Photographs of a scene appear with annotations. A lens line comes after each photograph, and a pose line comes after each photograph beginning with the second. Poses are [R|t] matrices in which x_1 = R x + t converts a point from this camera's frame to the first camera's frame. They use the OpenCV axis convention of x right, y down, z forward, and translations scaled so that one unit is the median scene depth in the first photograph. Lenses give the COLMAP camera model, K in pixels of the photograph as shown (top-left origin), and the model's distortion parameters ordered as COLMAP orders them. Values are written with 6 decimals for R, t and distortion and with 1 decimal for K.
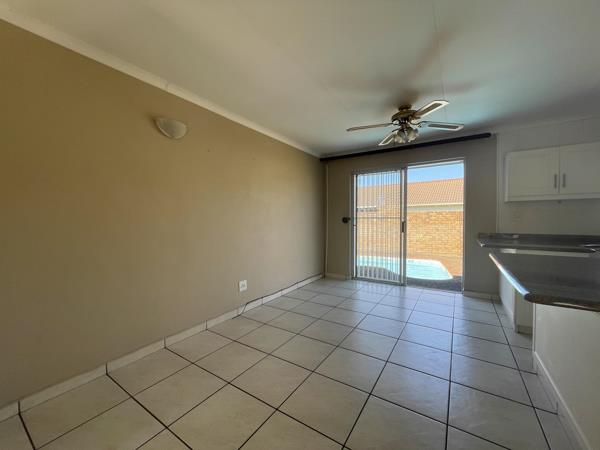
lens RADIAL K [[241.5, 0, 302.8], [0, 241.5, 222.4], [0, 0, 1]] dist [-0.001791, 0.000358]
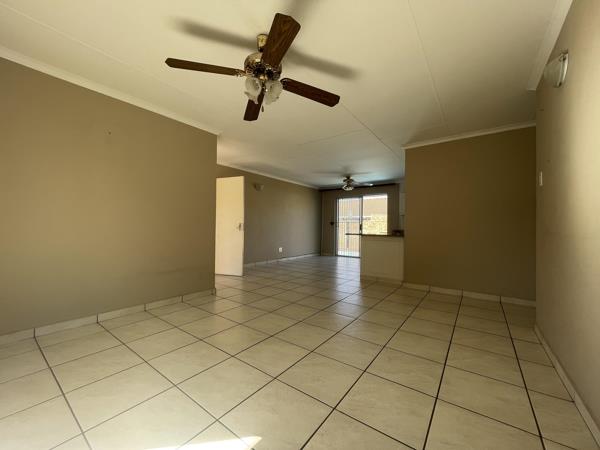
lens RADIAL K [[241.5, 0, 301.1], [0, 241.5, 225.9], [0, 0, 1]] dist [-0.001791, 0.000358]
pose [[0.997815, 0.019080, -0.063255, 0.065265], [-0.020116, 0.999673, -0.015780, 0.048951], [0.062934, 0.017017, 0.997873, -0.954409]]
